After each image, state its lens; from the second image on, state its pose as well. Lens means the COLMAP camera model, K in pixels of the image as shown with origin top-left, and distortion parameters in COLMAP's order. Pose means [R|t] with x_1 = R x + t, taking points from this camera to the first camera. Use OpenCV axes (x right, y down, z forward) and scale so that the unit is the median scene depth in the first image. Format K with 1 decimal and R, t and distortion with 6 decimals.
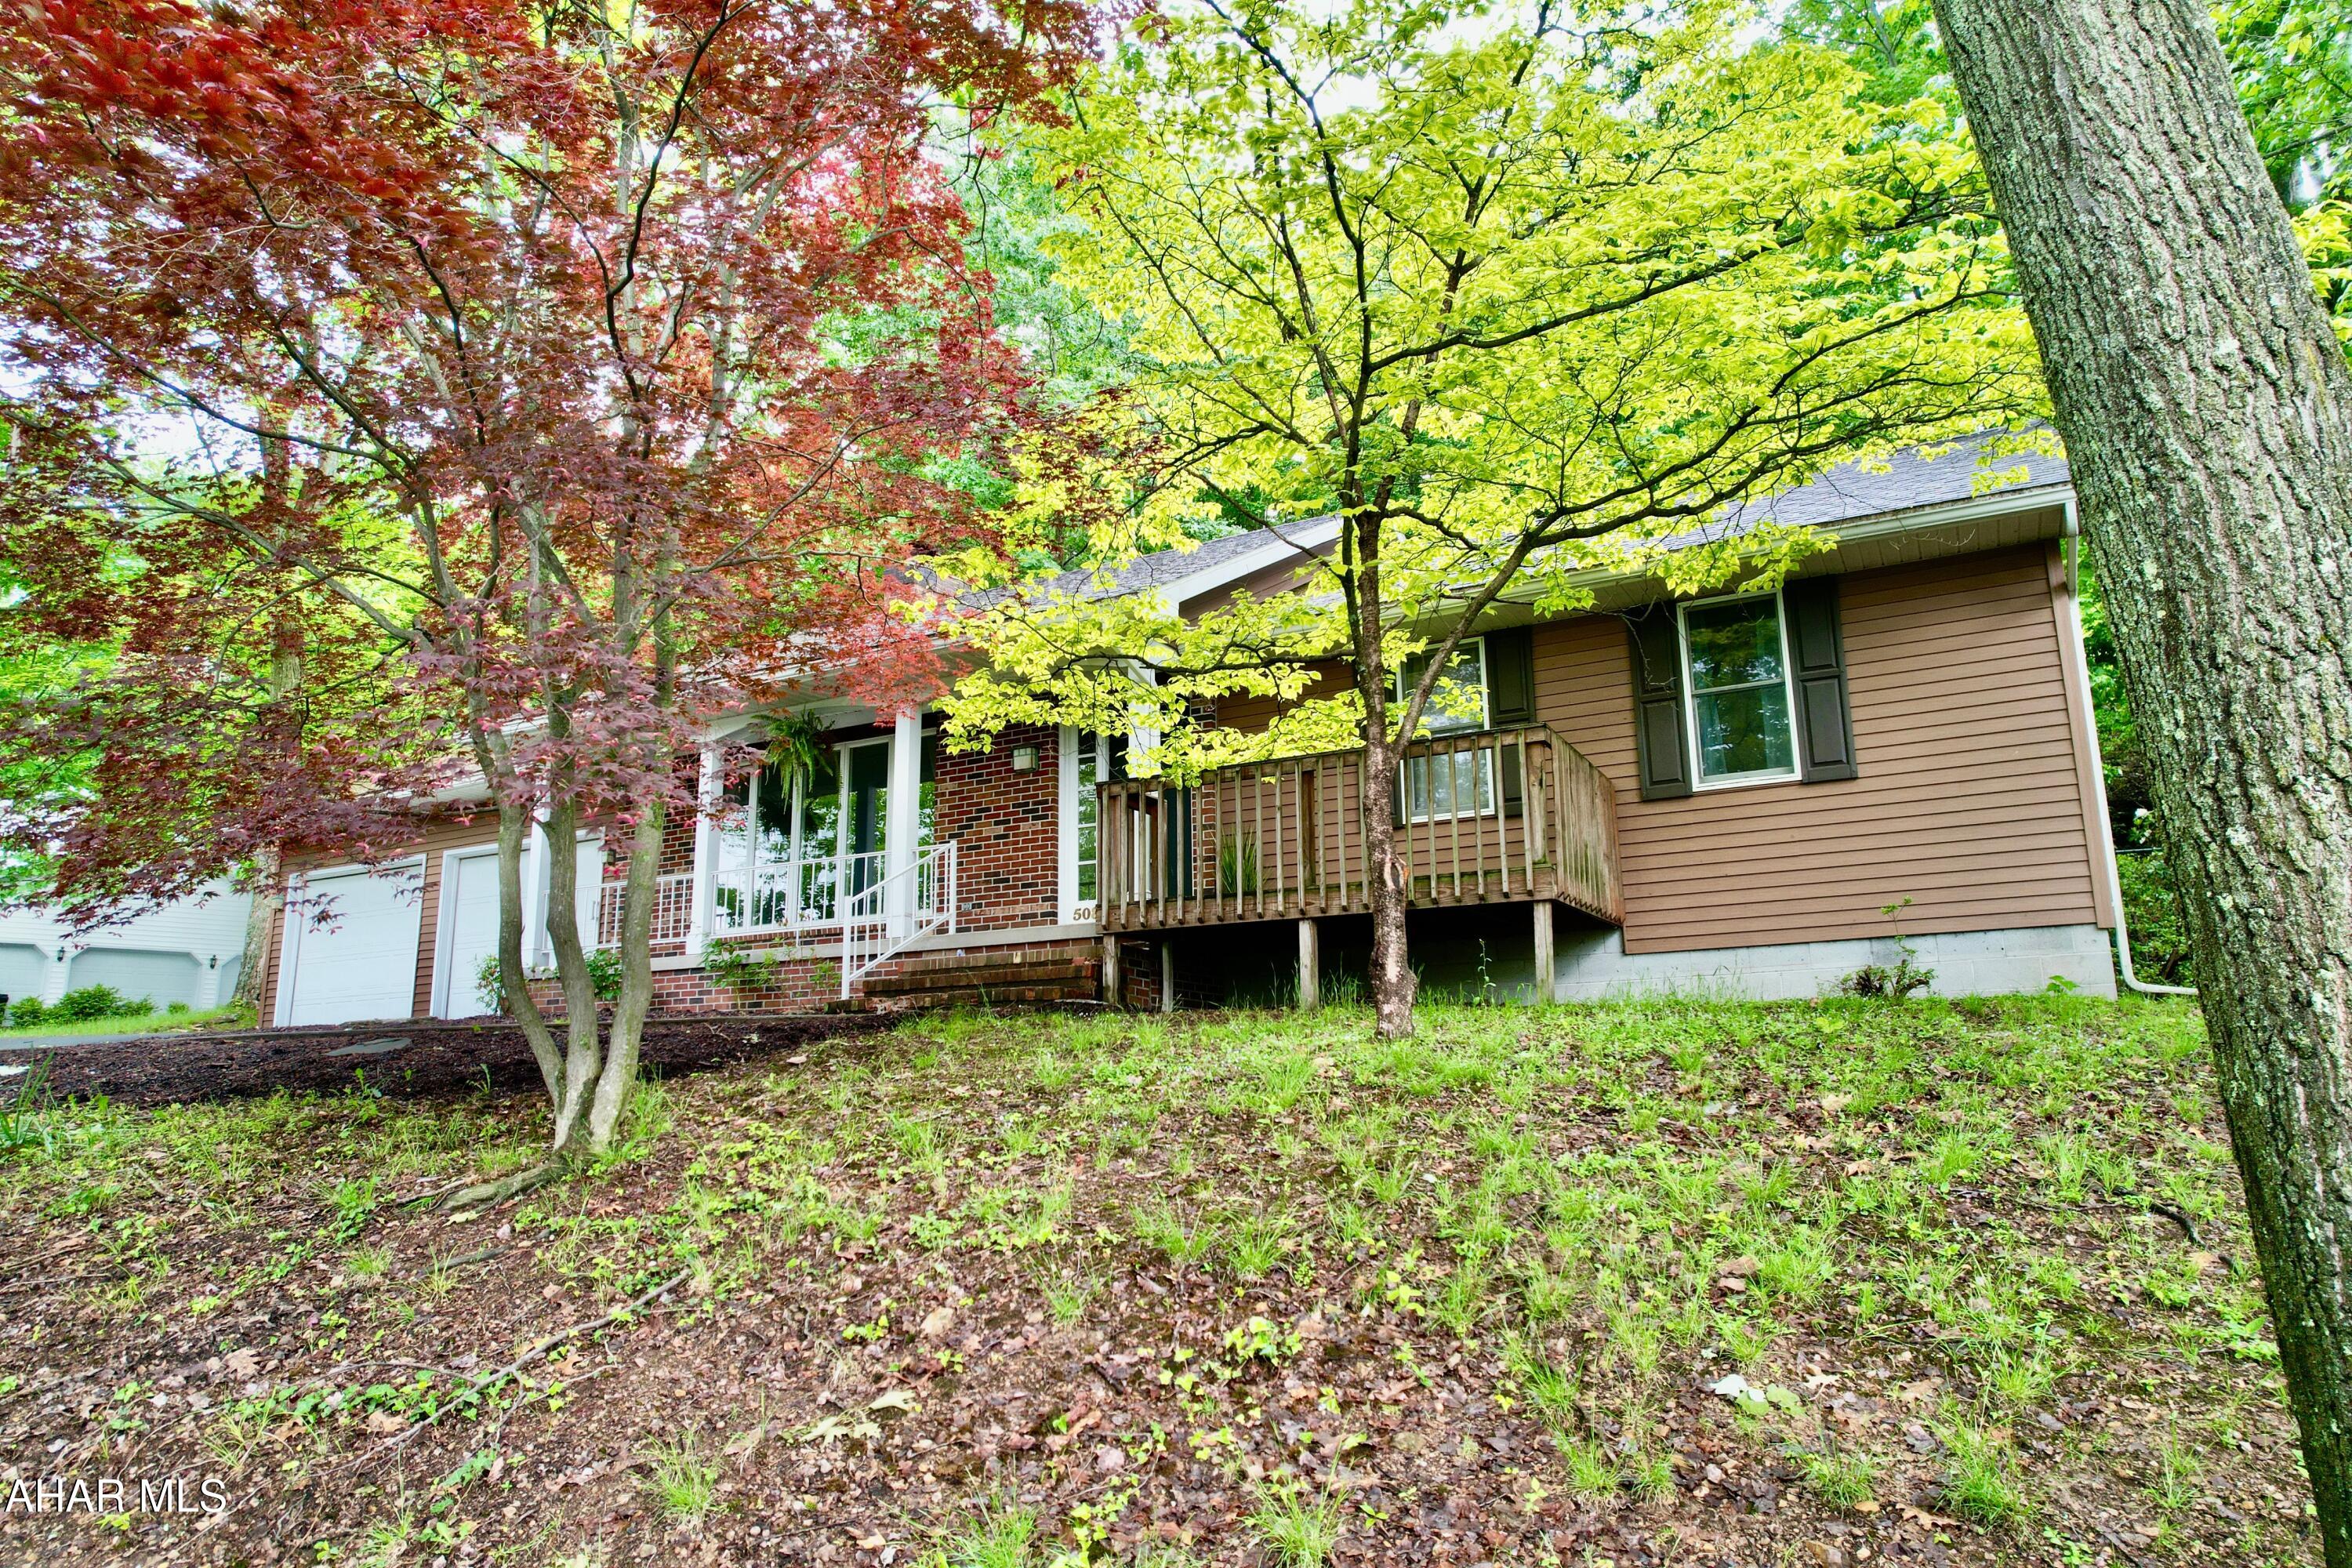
lens RADIAL K [[1435.9, 0, 1185.2], [0, 1435.9, 790.1], [0, 0, 1]] dist [-0.005204, 0.002740]
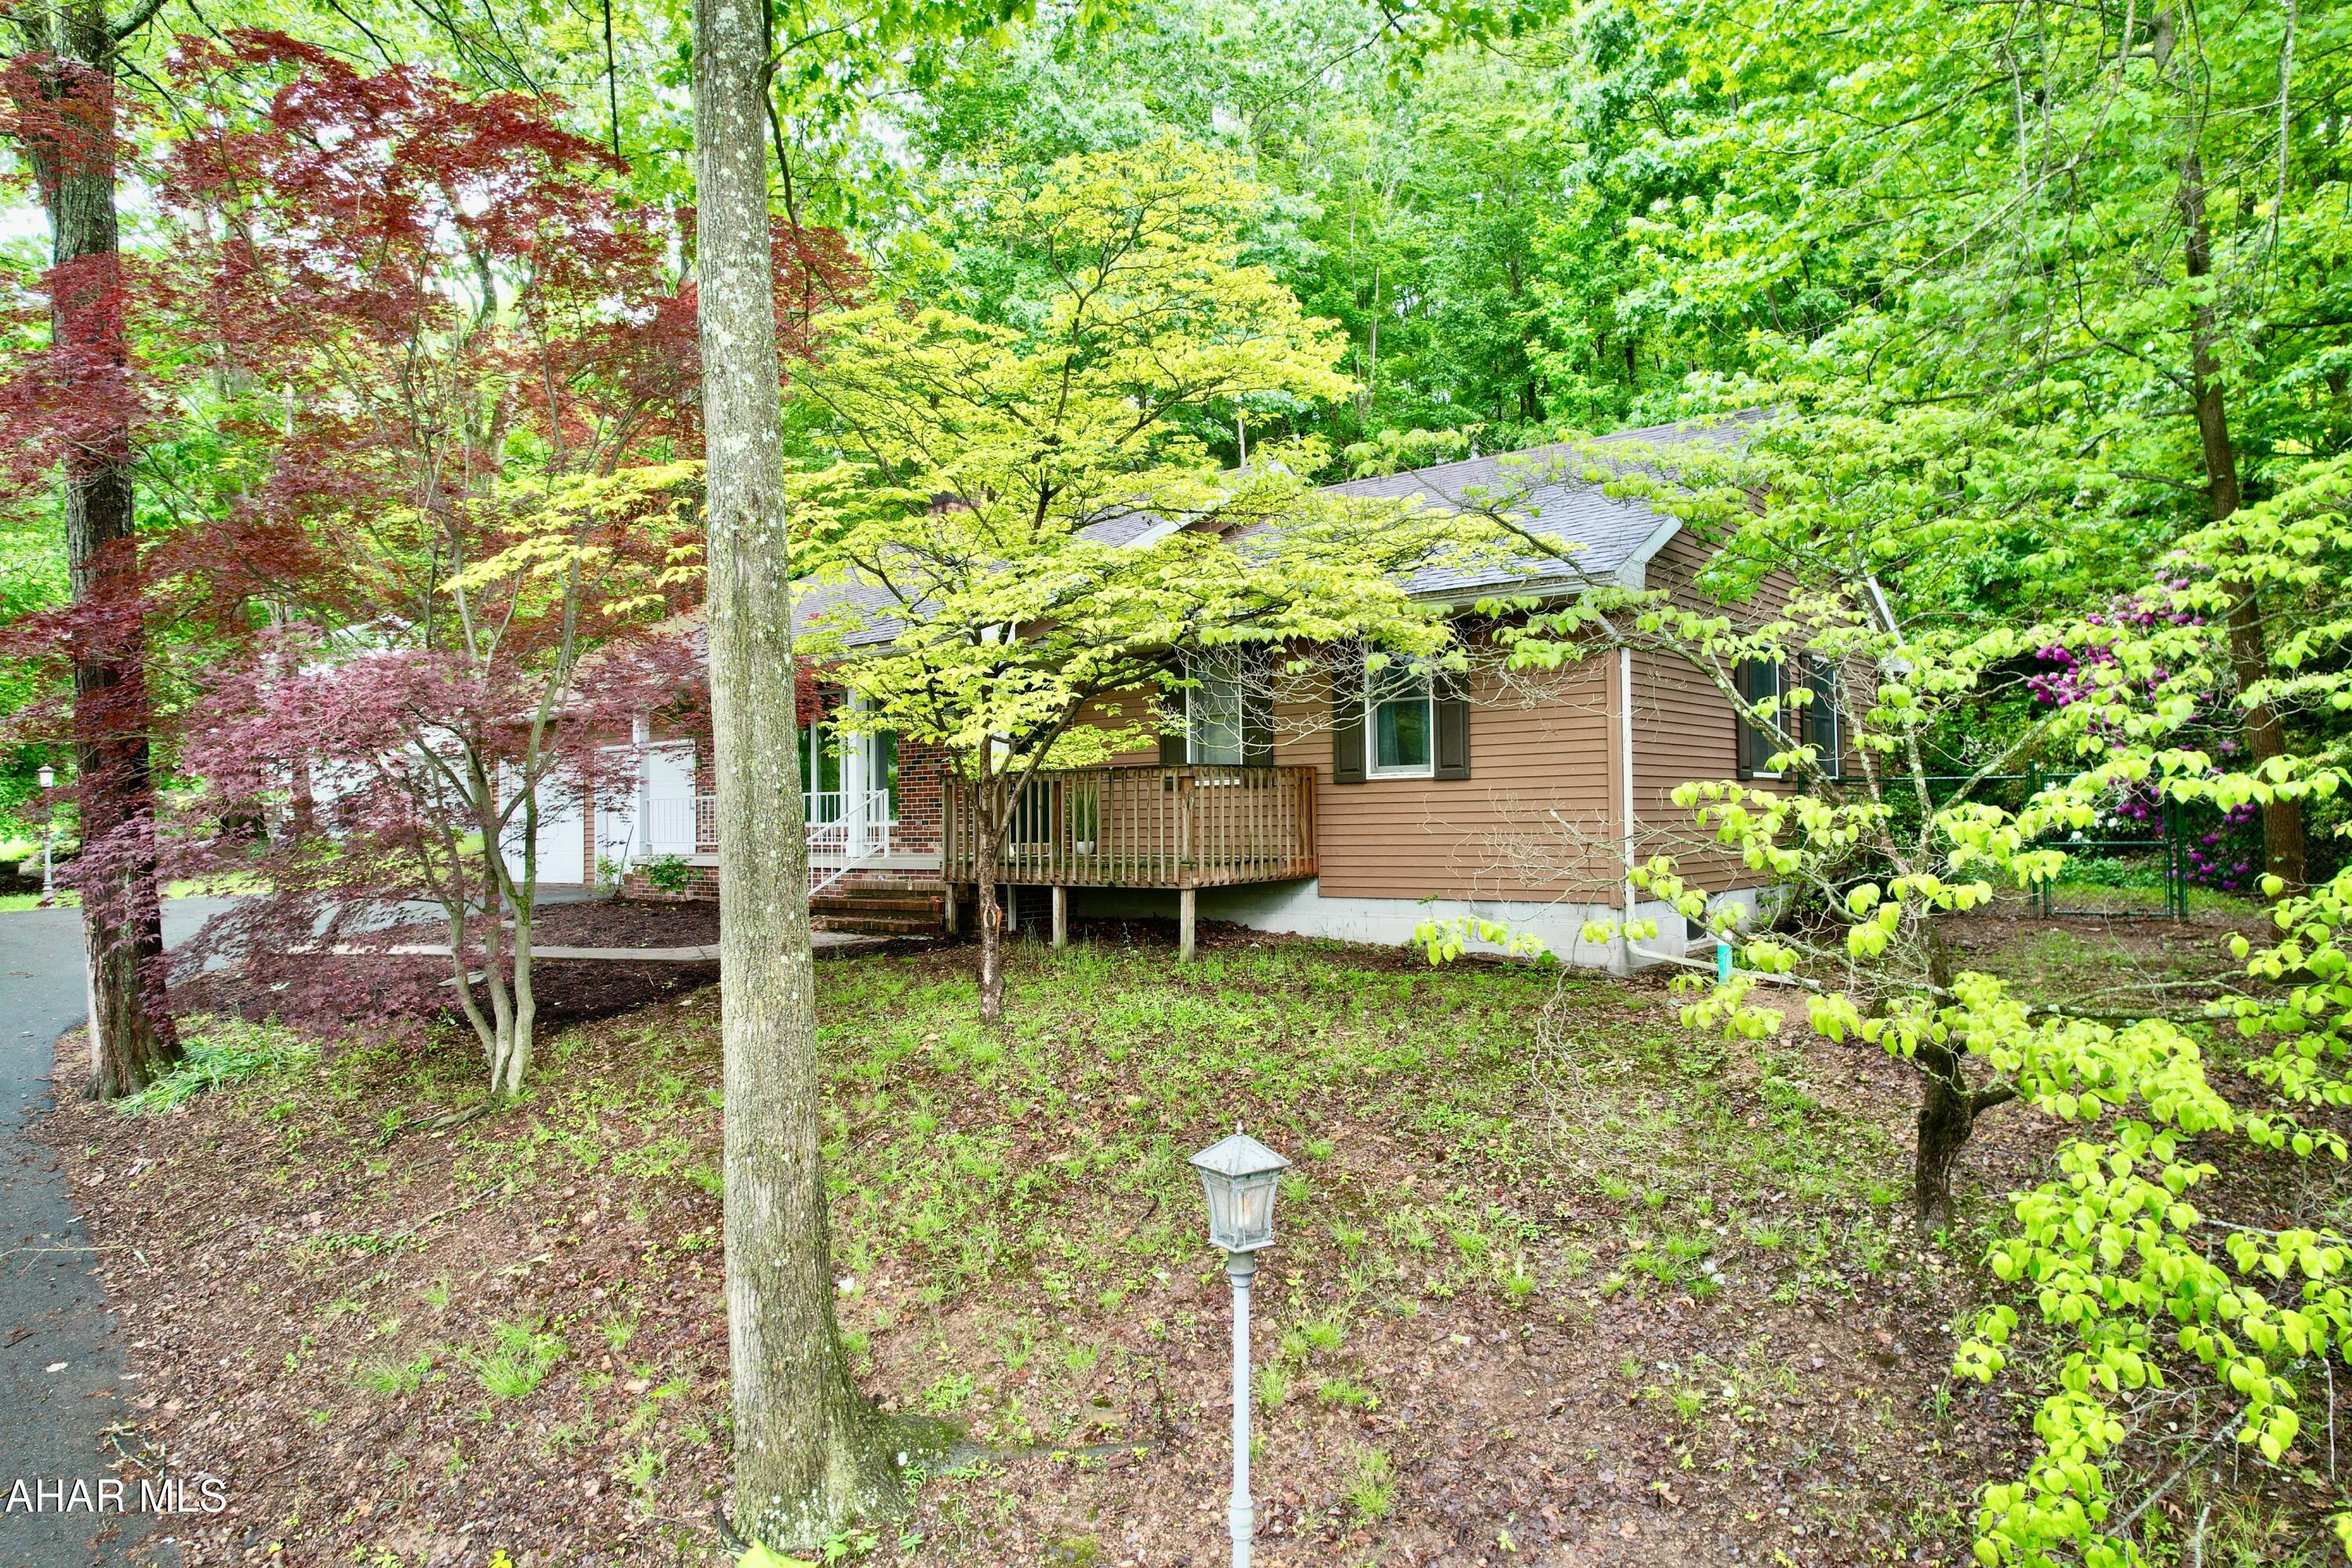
lens RADIAL K [[1435.9, 0, 1166.9], [0, 1435.9, 793.6], [0, 0, 1]] dist [-0.005204, 0.002740]
pose [[0.976216, -0.003343, -0.216776, 0.489557], [0.048266, 0.978138, 0.202278, -0.276691], [0.211361, -0.207930, 0.955035, -0.310903]]
